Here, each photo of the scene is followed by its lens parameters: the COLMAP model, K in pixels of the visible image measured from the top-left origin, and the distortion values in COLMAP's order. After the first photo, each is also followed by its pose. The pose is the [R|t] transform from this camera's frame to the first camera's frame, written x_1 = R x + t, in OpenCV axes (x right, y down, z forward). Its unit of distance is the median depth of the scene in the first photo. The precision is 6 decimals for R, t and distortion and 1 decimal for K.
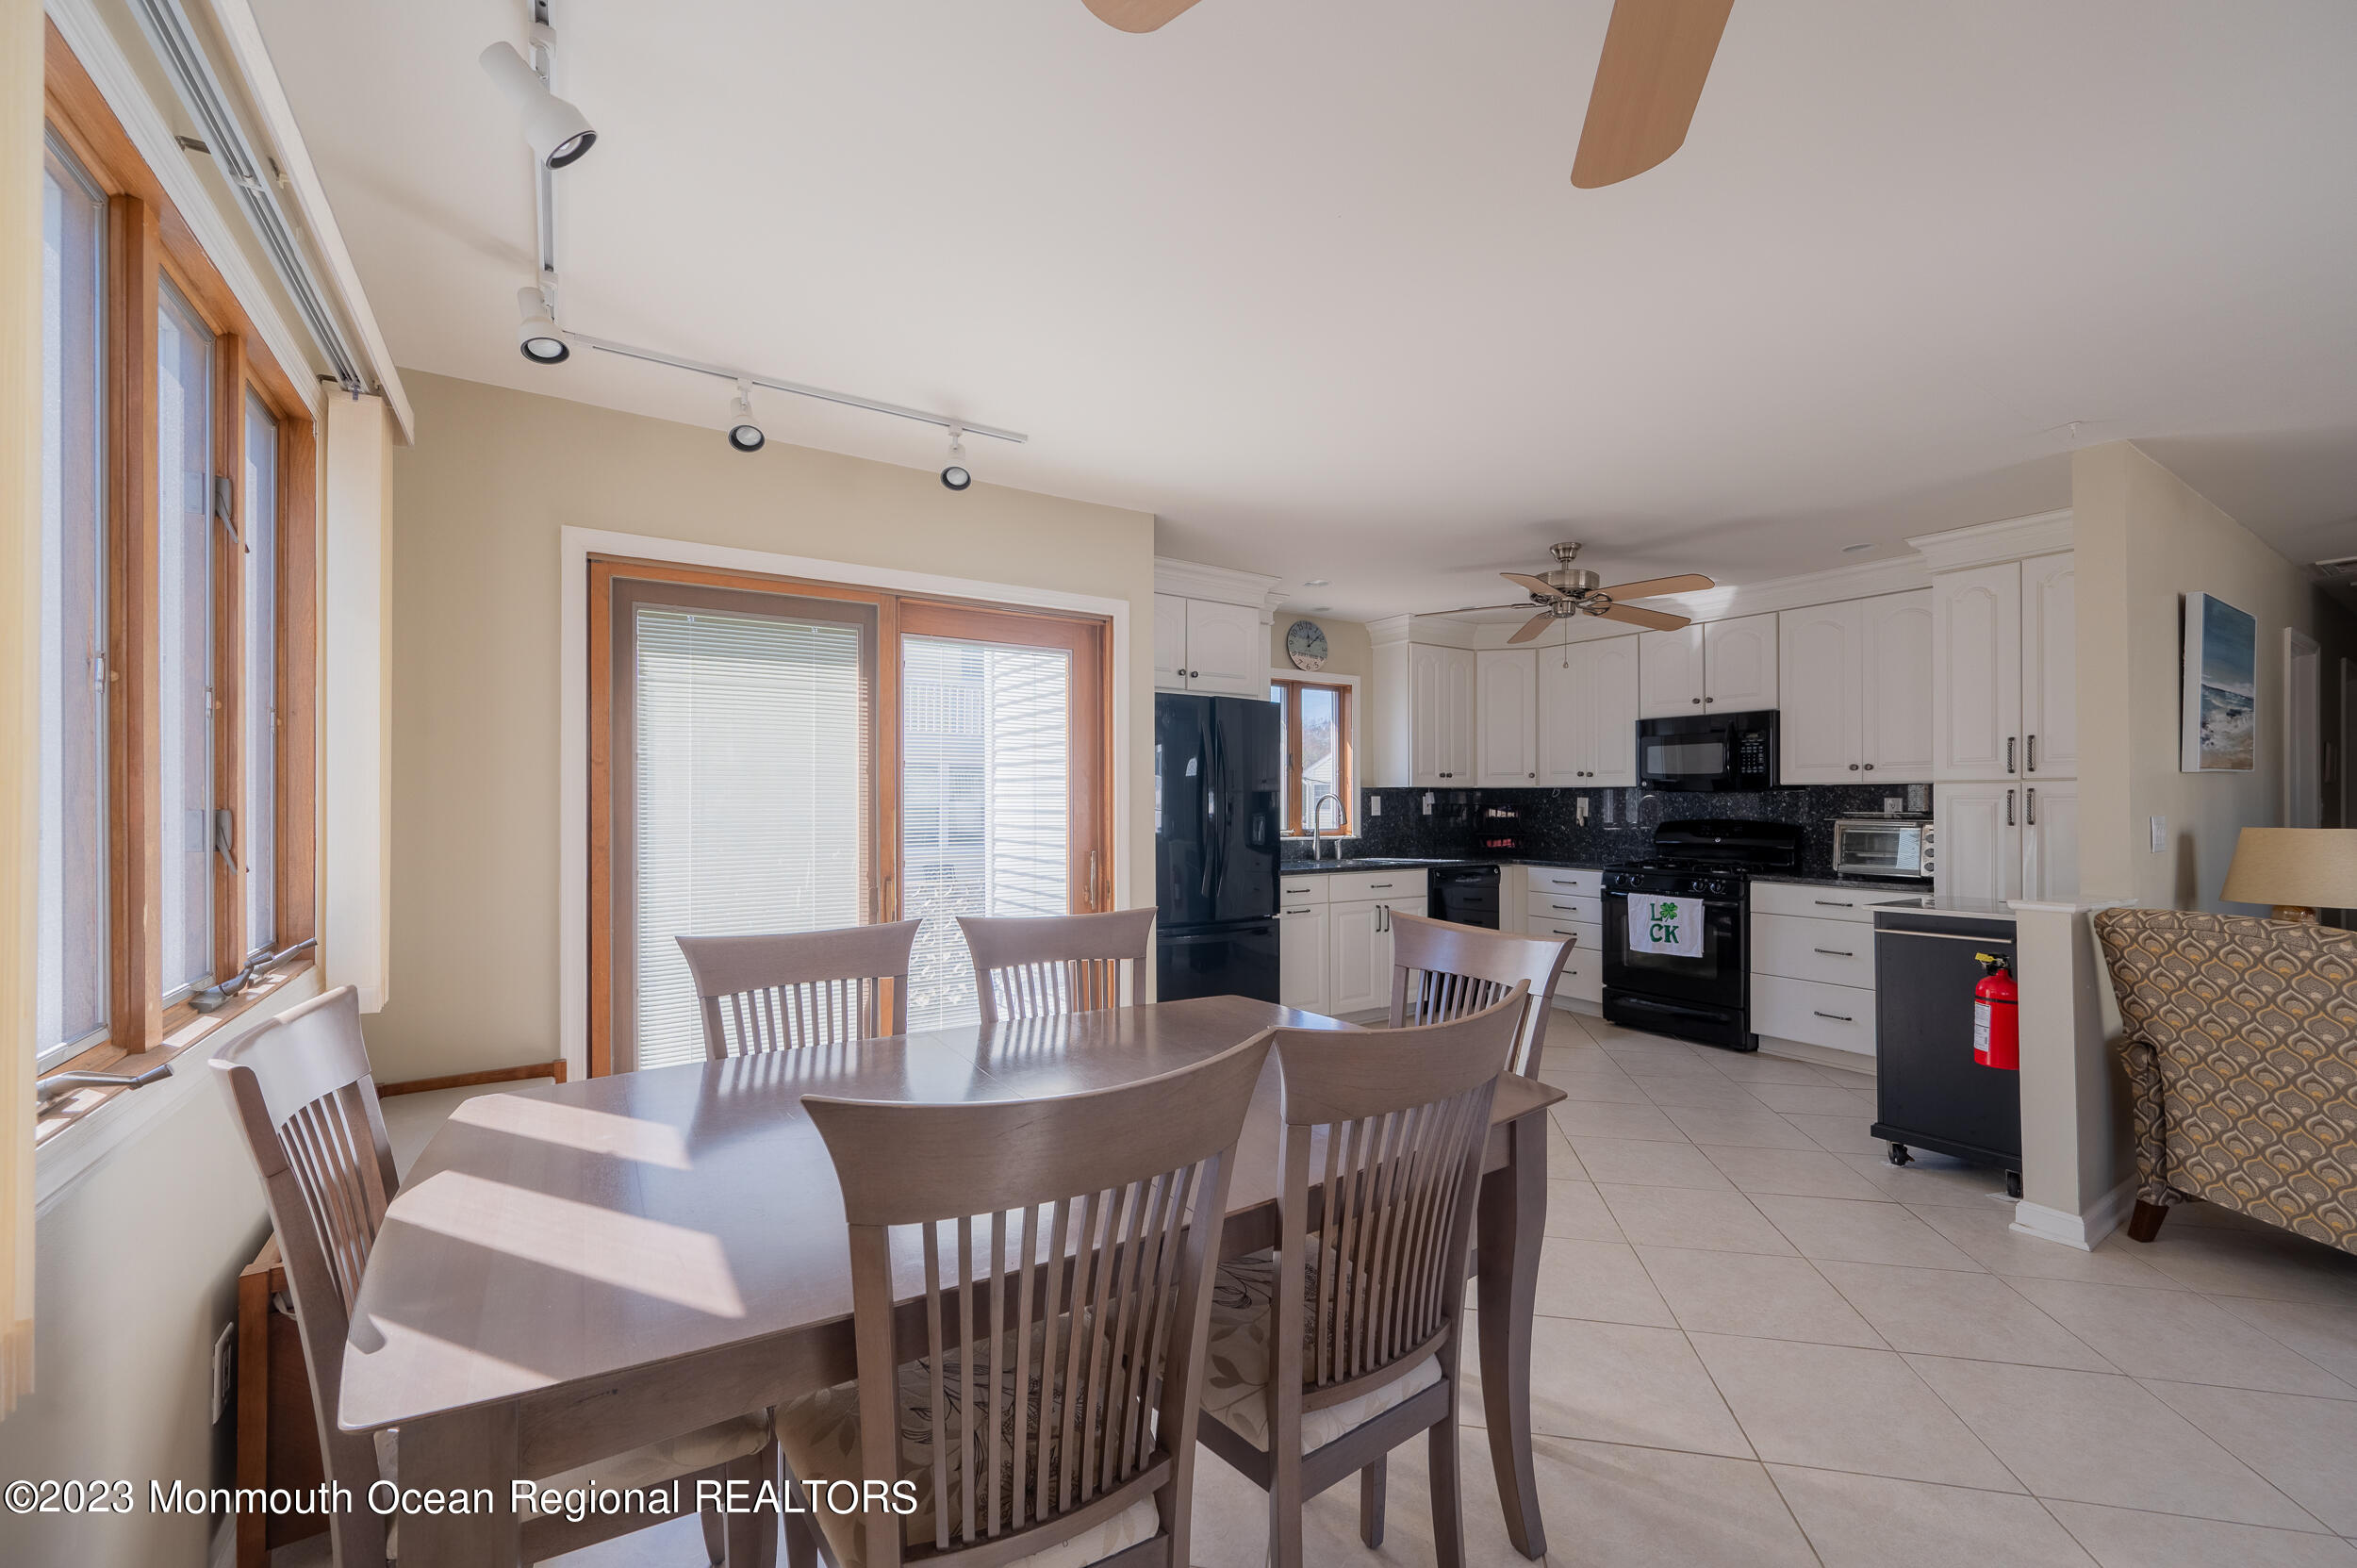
lens RADIAL K [[928.7, 0, 1185.1], [0, 928.7, 793.5], [0, 0, 1]] dist [-0.000672, 0.000067]
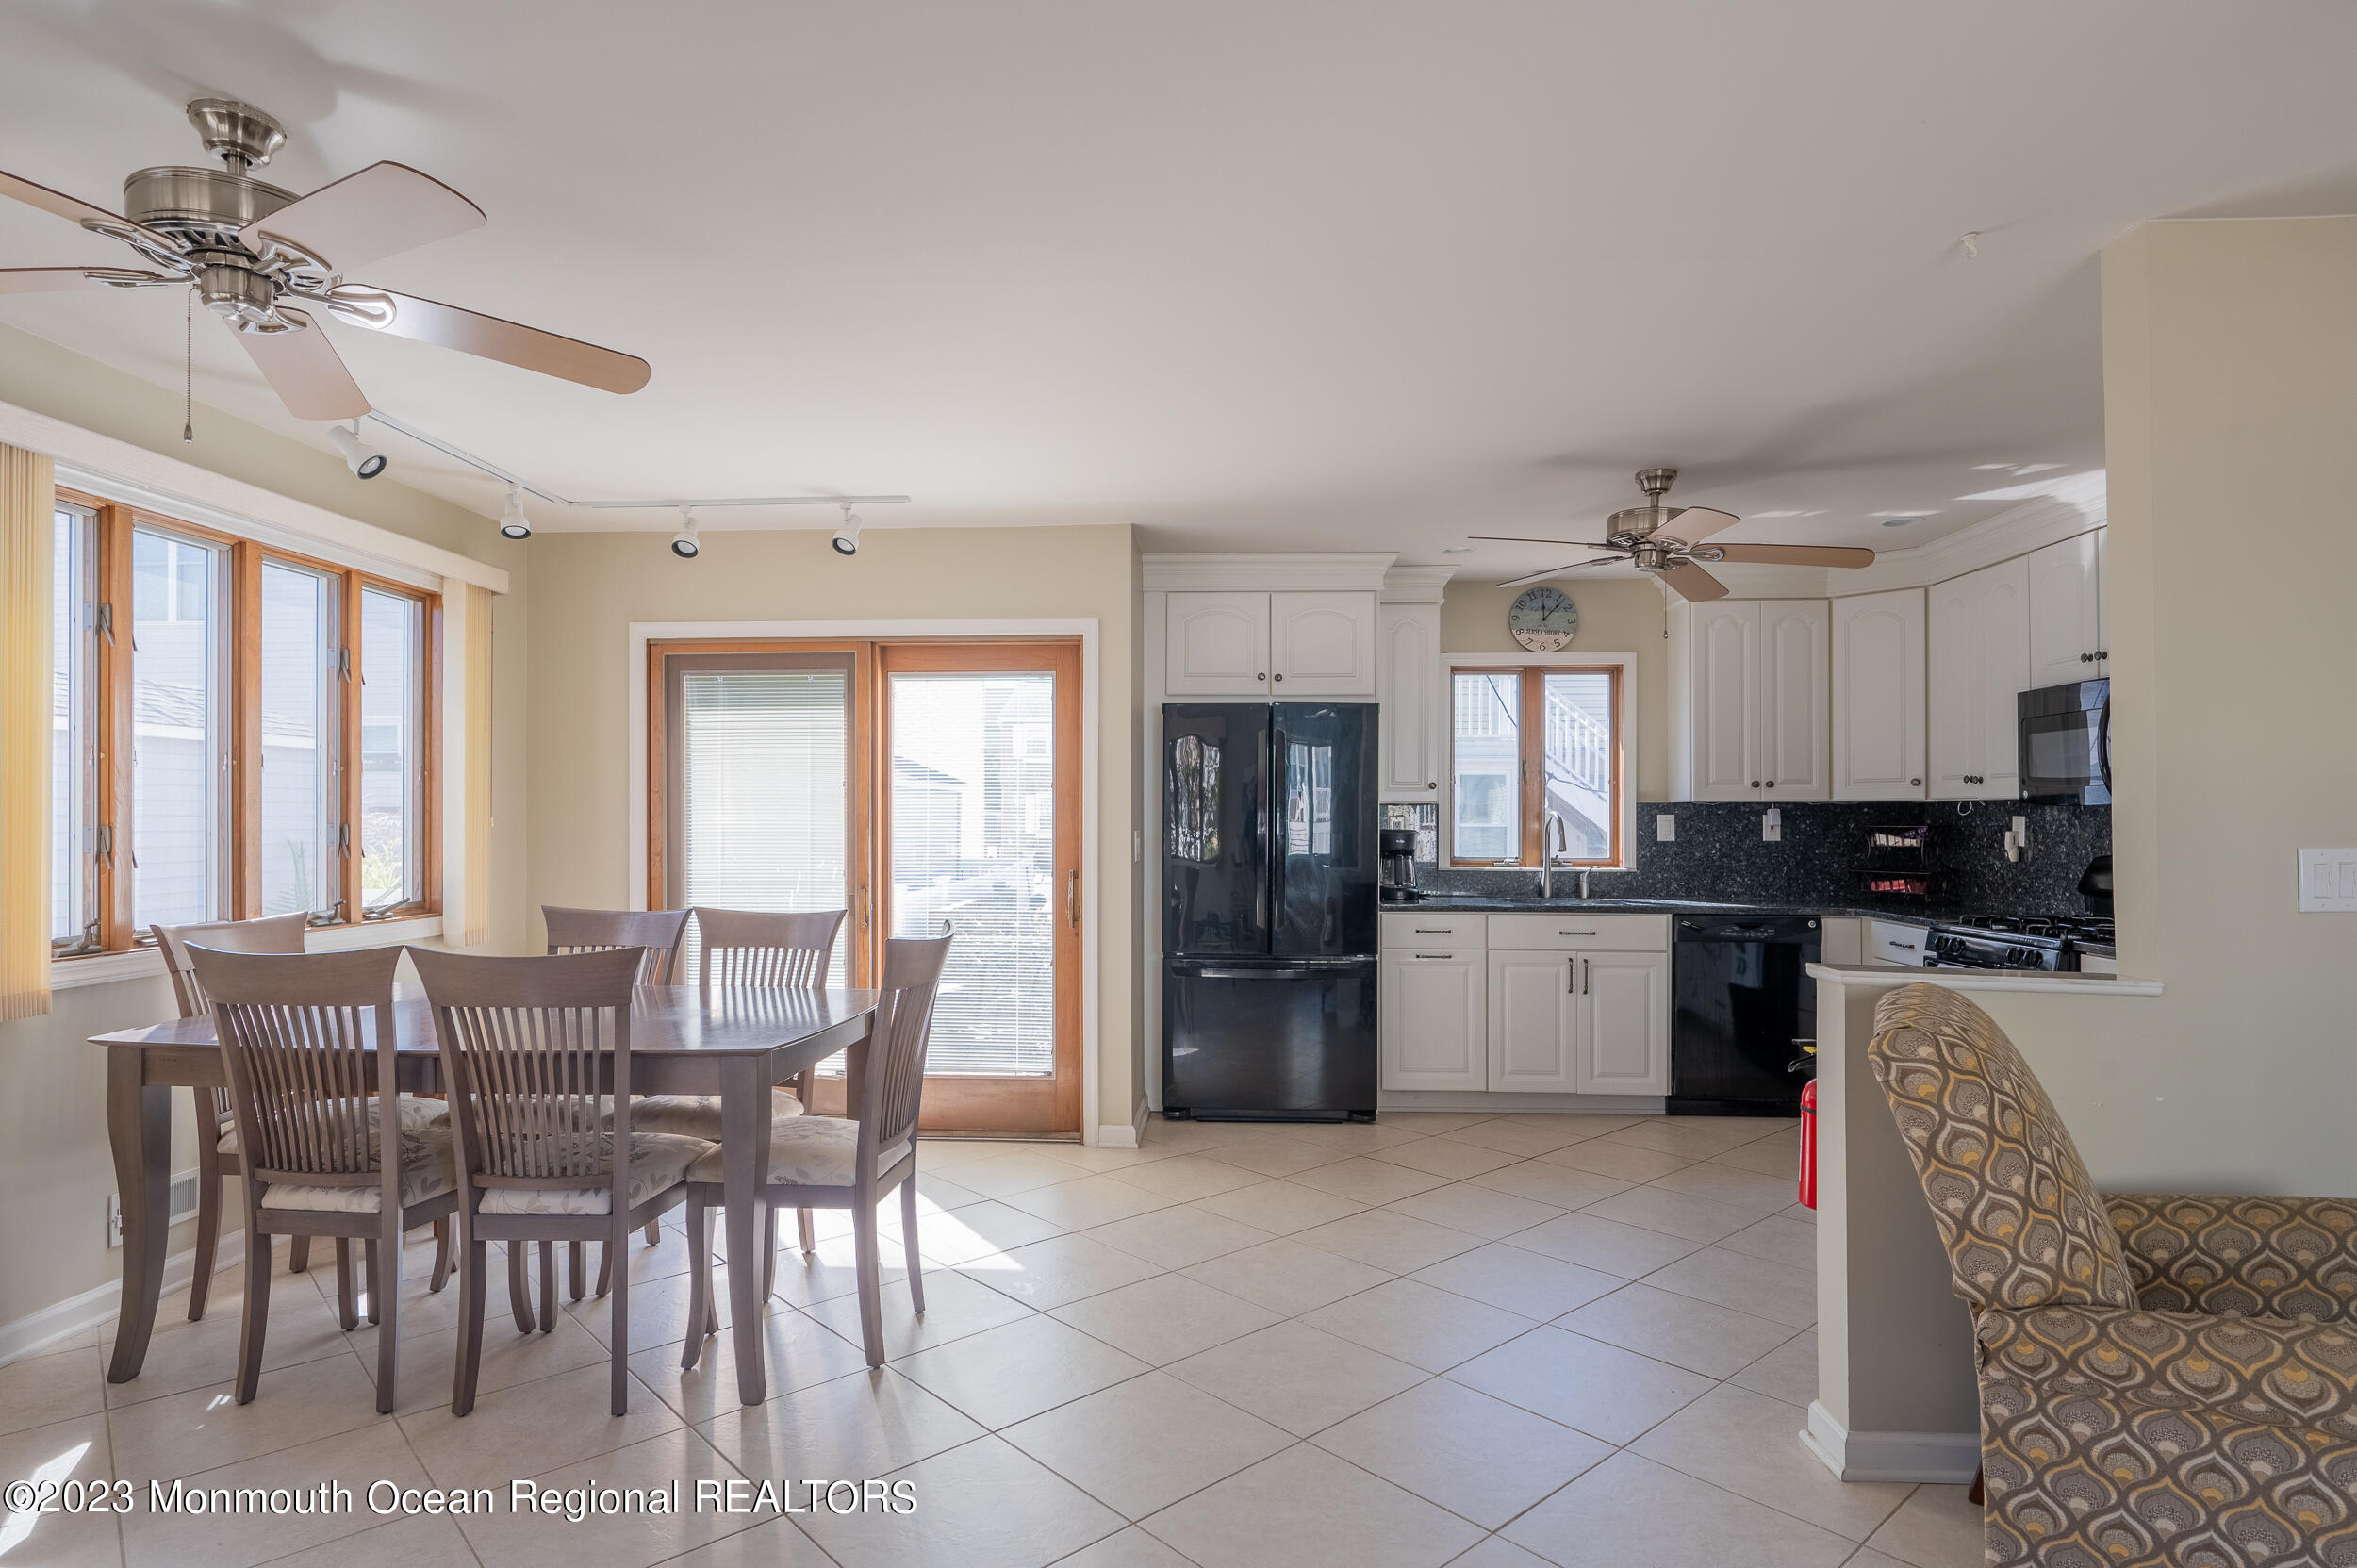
lens RADIAL K [[1248.5, 0, 1186.1], [0, 1248.5, 816.3], [0, 0, 1]] dist [-0.001297, -0.000064]
pose [[0.806433, -0.000576, -0.591326, 0.599086], [0.003096, 0.999990, 0.003249, -0.000118], [0.591318, -0.004450, 0.806426, -0.012177]]
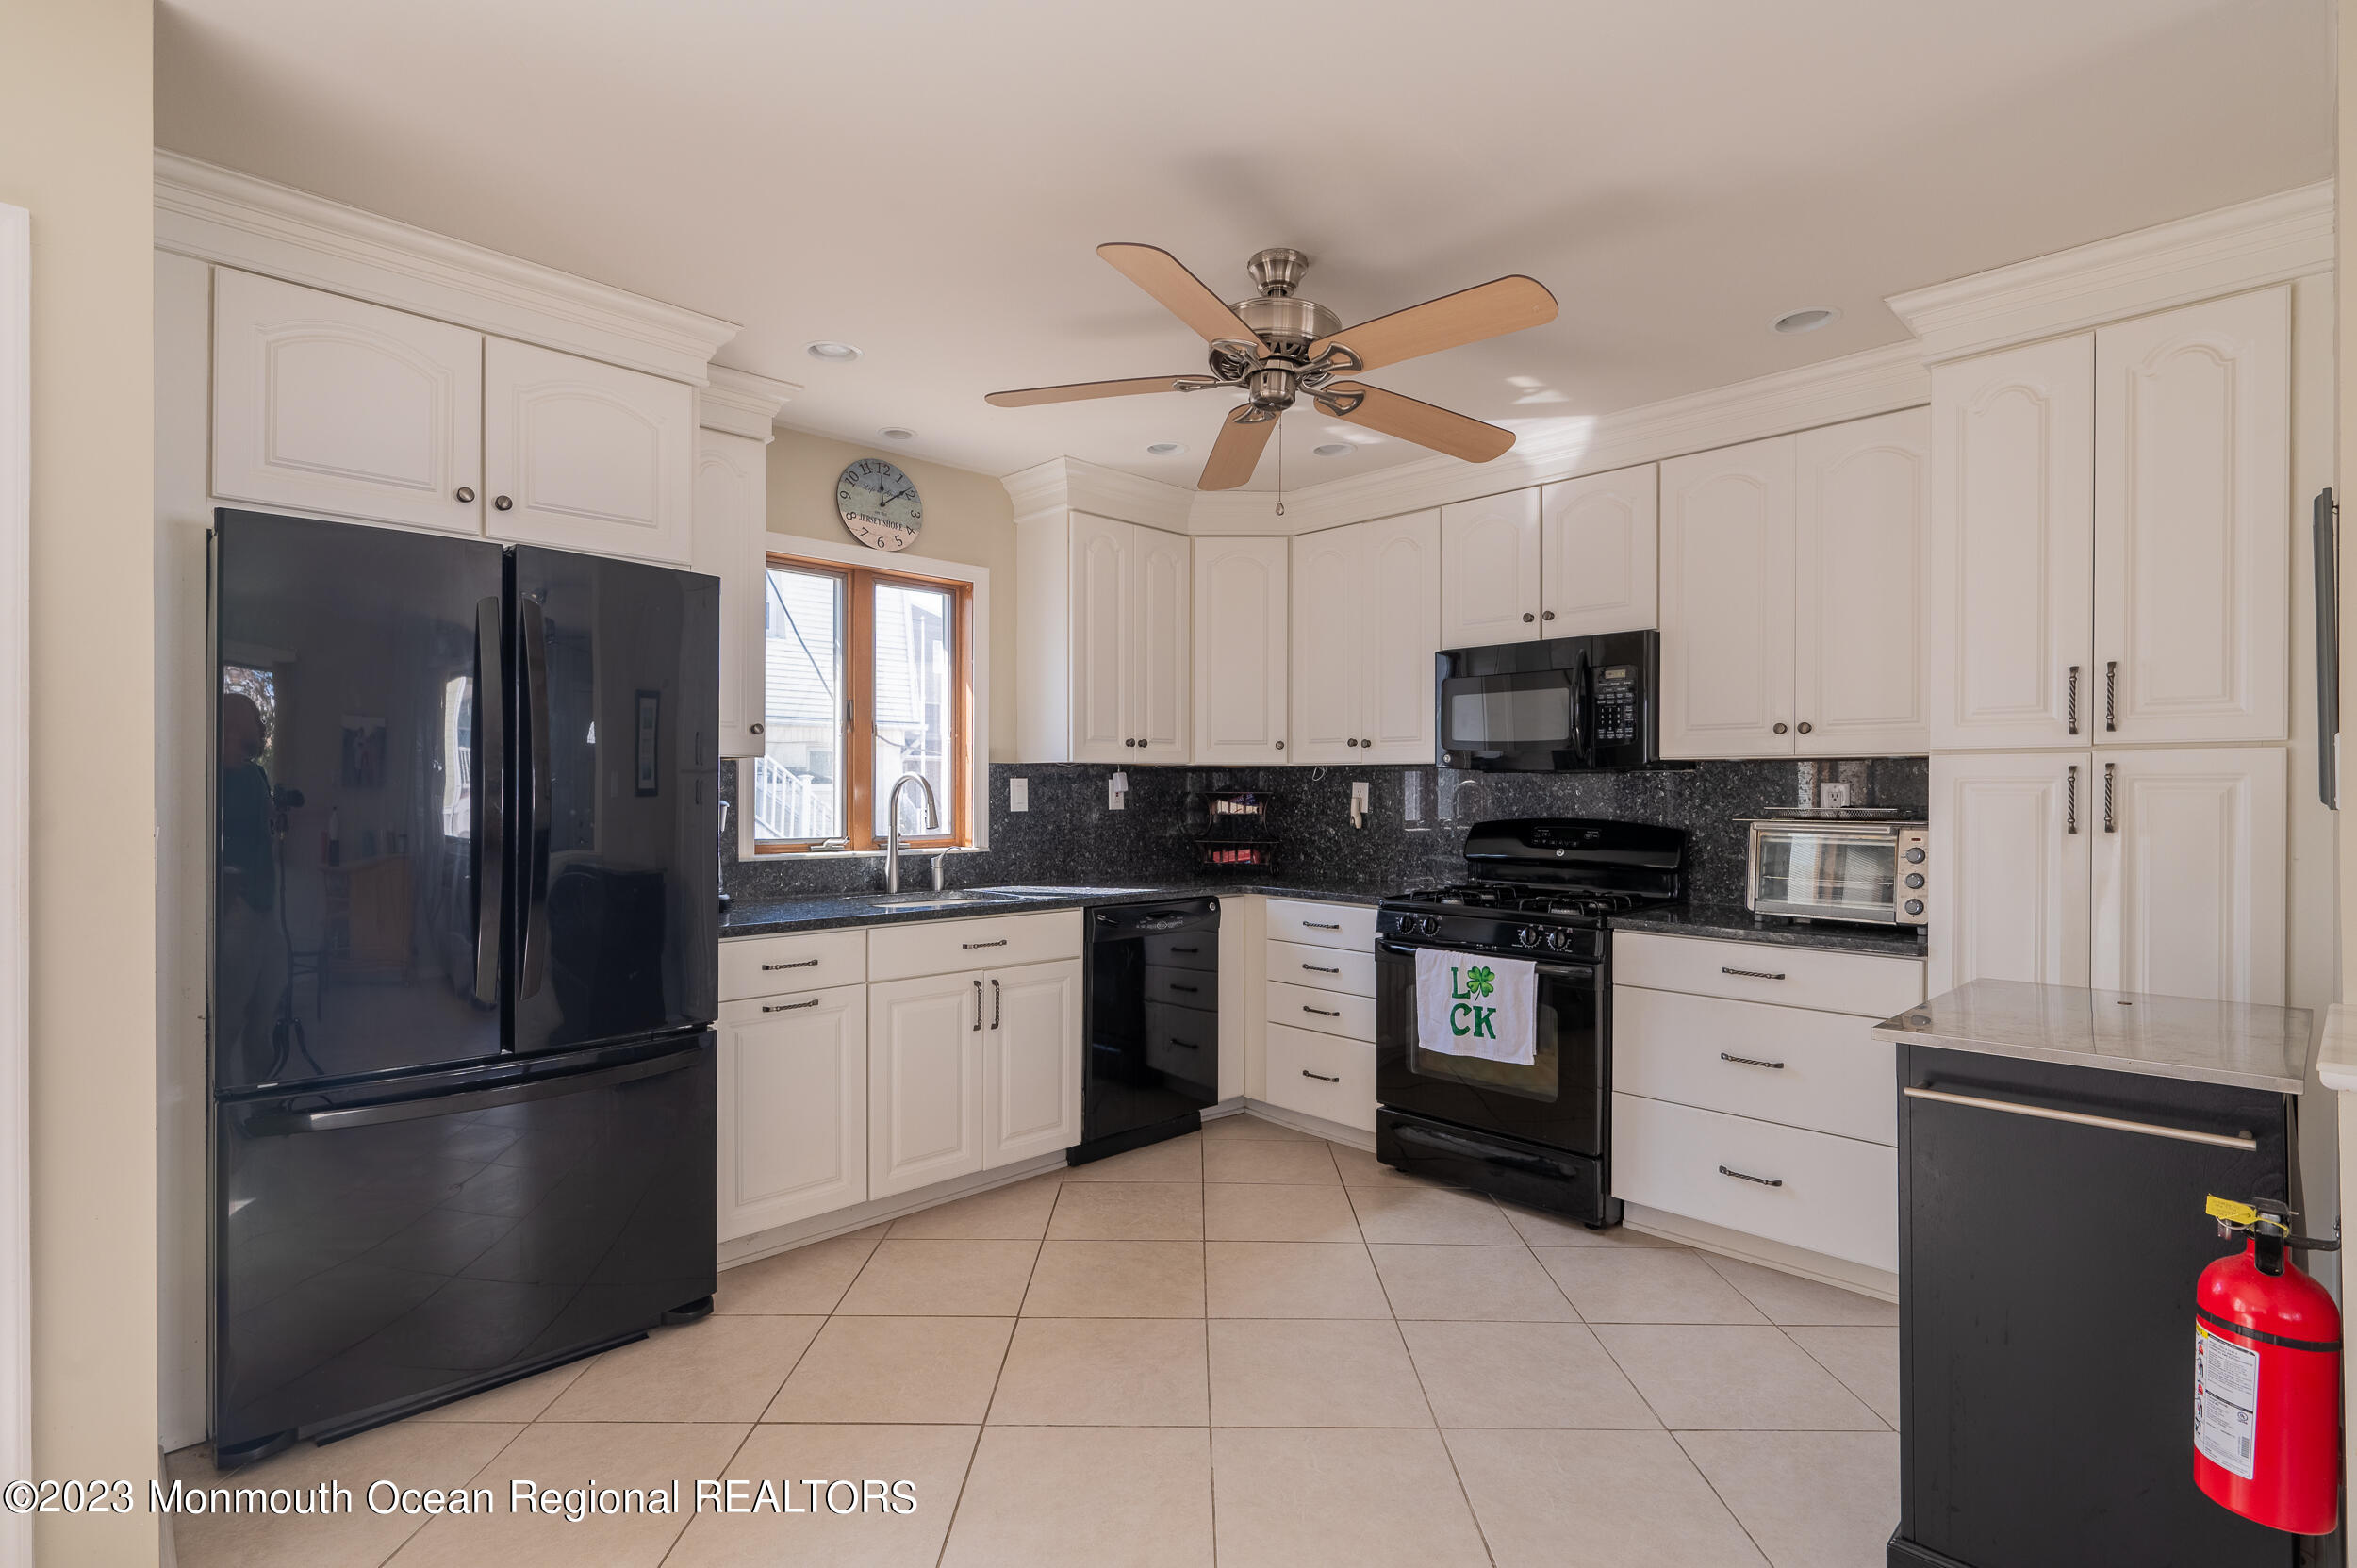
lens RADIAL K [[1100.5, 0, 1176.9], [0, 1100.5, 792.7], [0, 0, 1]] dist [-0.008475, -0.000439]
pose [[0.982397, 0.002080, 0.186795, 0.217140], [-0.004140, 0.999935, 0.010635, 0.005249], [-0.186761, -0.011221, 0.982341, 0.383922]]
